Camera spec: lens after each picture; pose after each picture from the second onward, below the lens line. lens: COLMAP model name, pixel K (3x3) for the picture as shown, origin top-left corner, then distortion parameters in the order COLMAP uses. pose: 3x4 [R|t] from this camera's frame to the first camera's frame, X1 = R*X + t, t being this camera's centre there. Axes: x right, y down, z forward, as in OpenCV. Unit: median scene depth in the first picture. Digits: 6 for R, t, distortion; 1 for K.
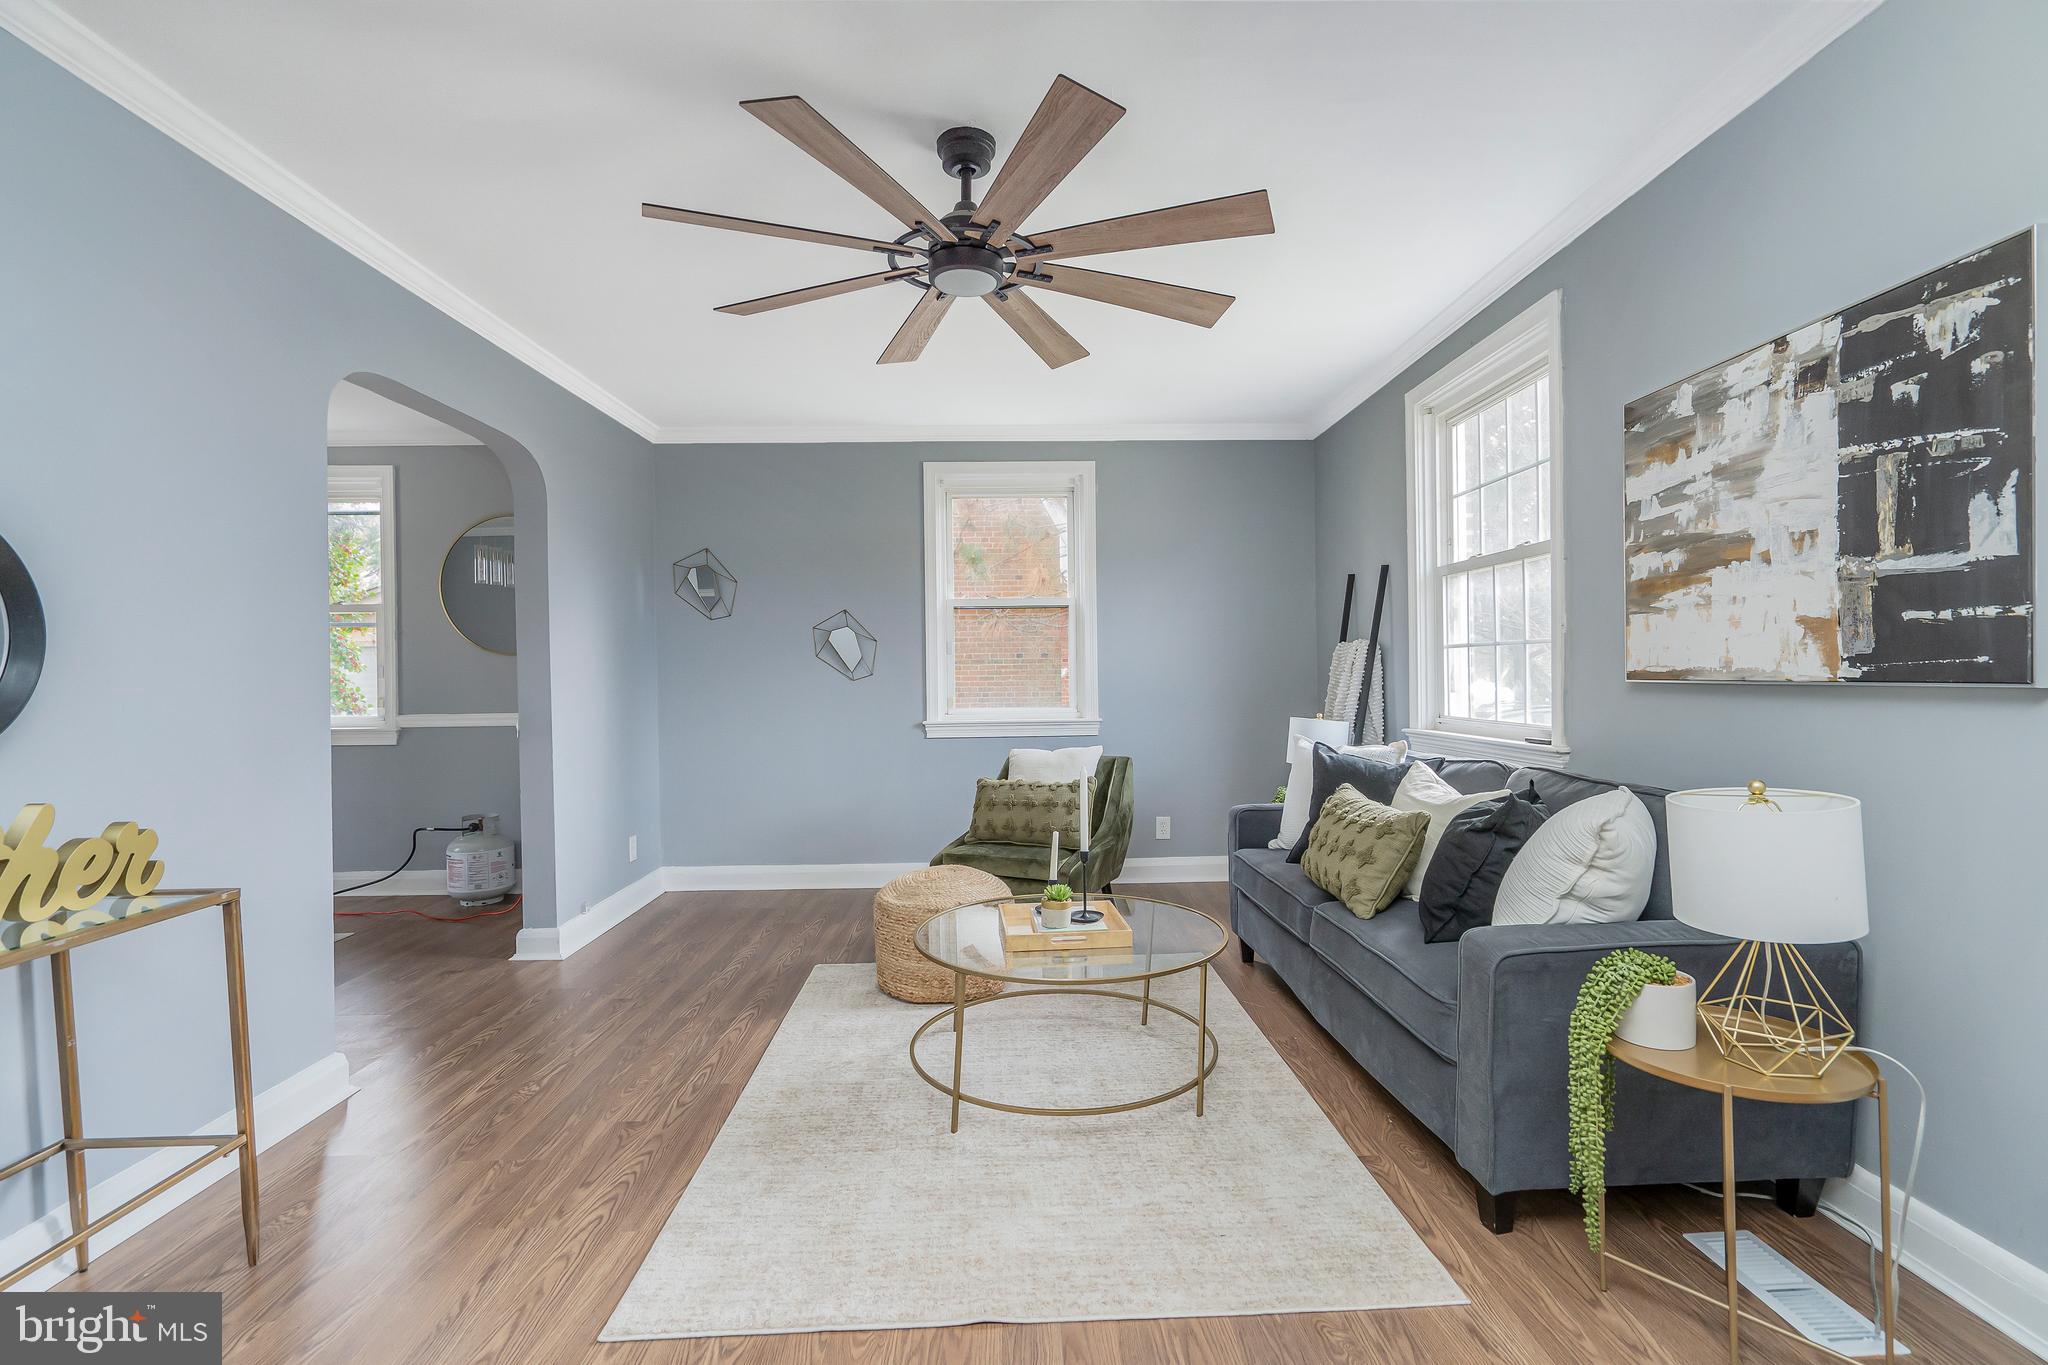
lens RADIAL K [[940.3, 0, 1038.4], [0, 940.3, 731.6], [0, 0, 1]] dist [-0.016666, 0.001515]
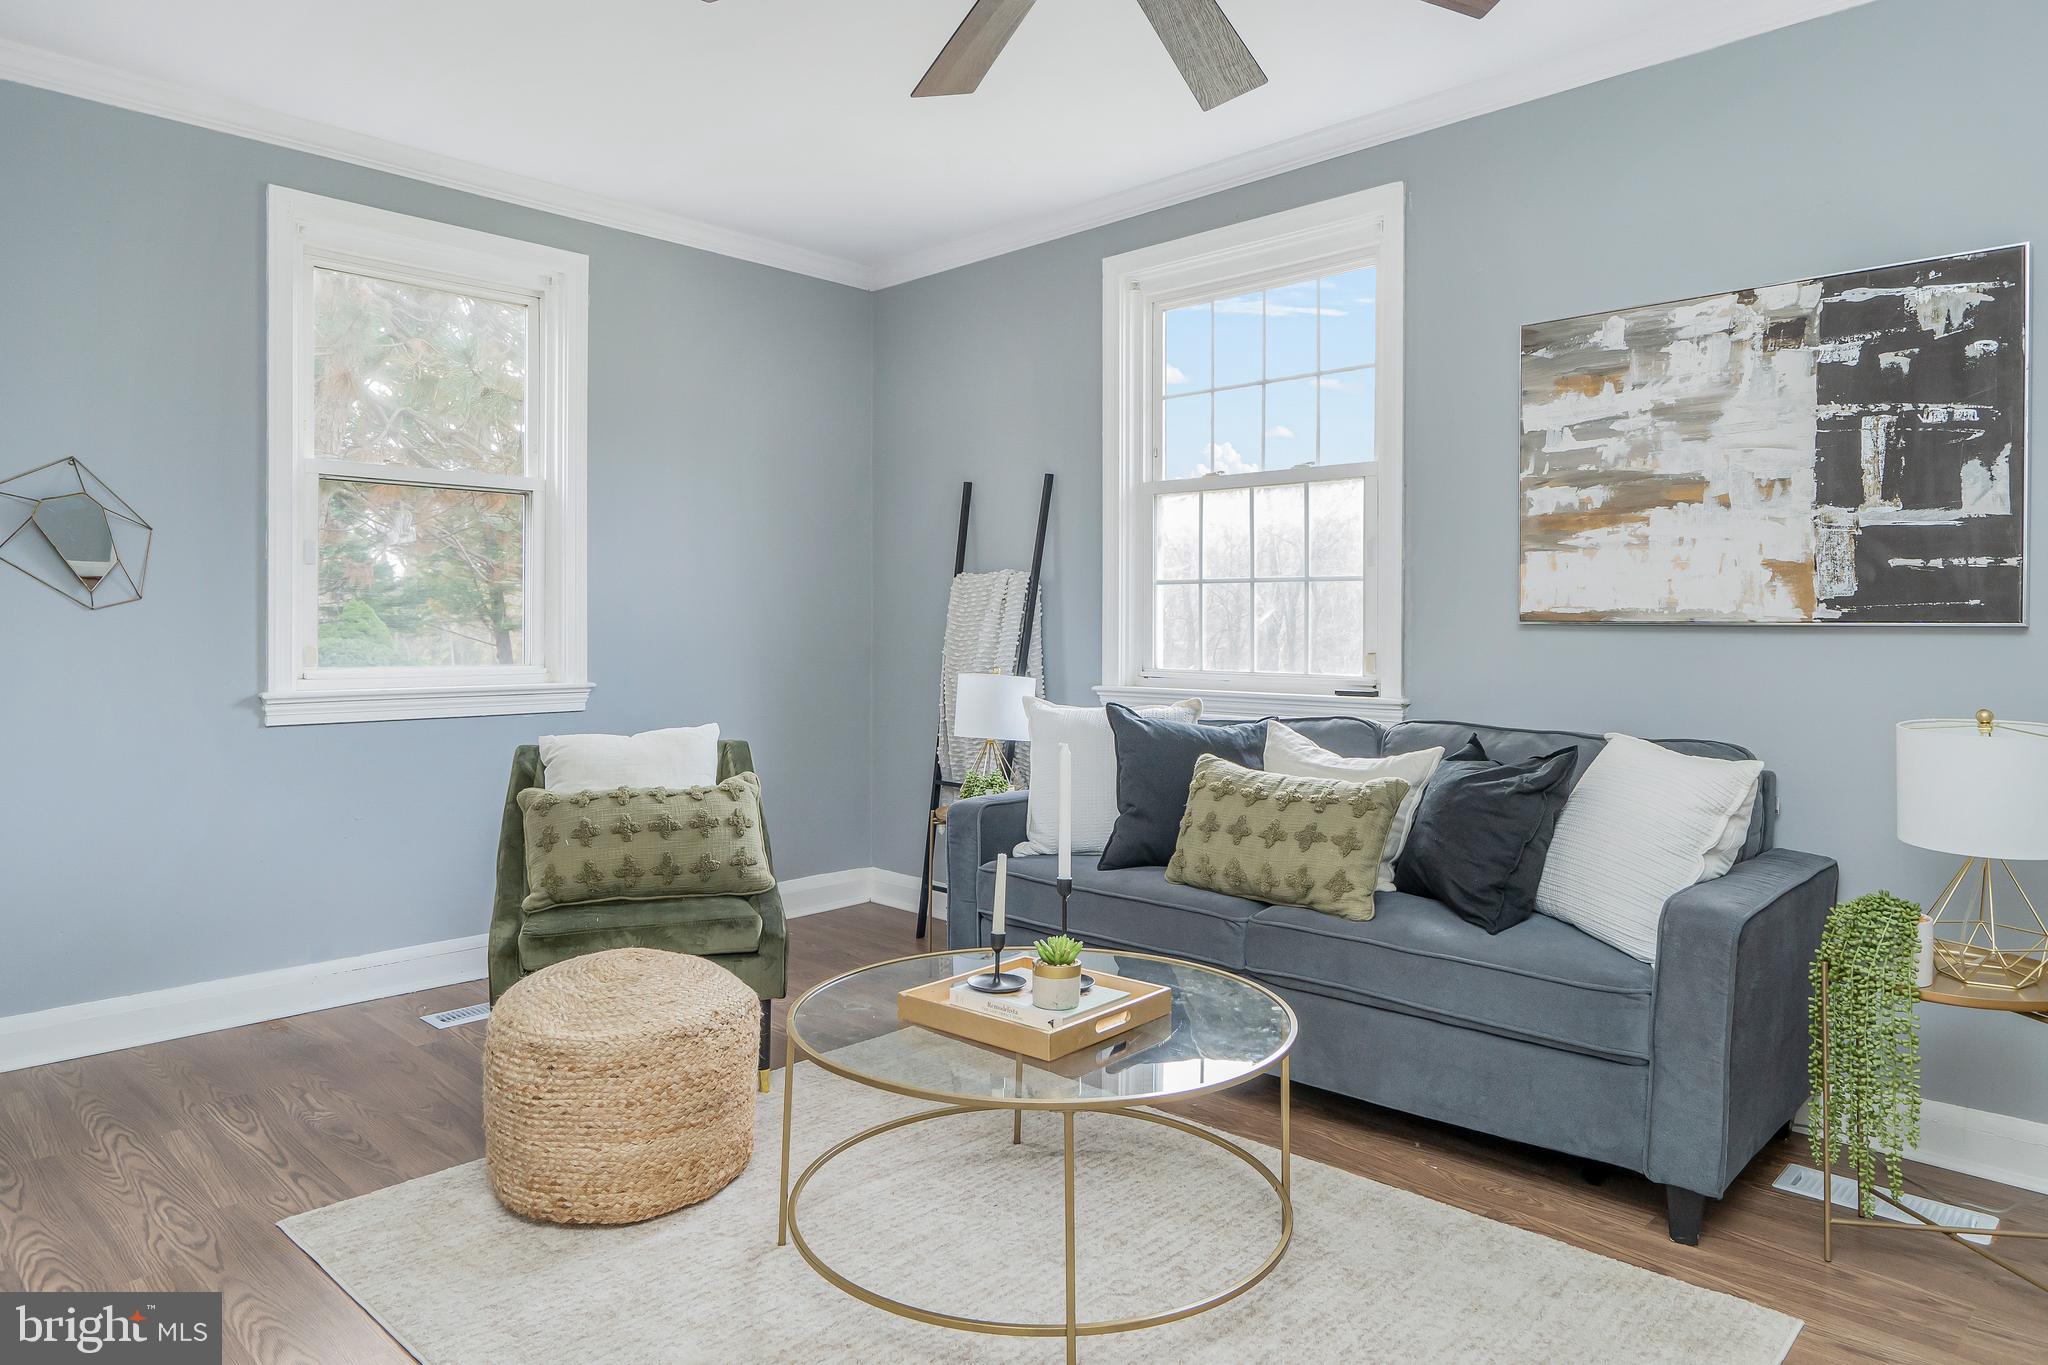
lens RADIAL K [[1304.1, 0, 1034.7], [0, 1304.1, 642.4], [0, 0, 1]] dist [0.010013, -0.004738]
pose [[0.728605, 0.004619, 0.684919, -0.717072], [0.028008, 0.998940, -0.036530, -0.001235], [-0.684362, 0.045799, 0.727703, 0.462186]]
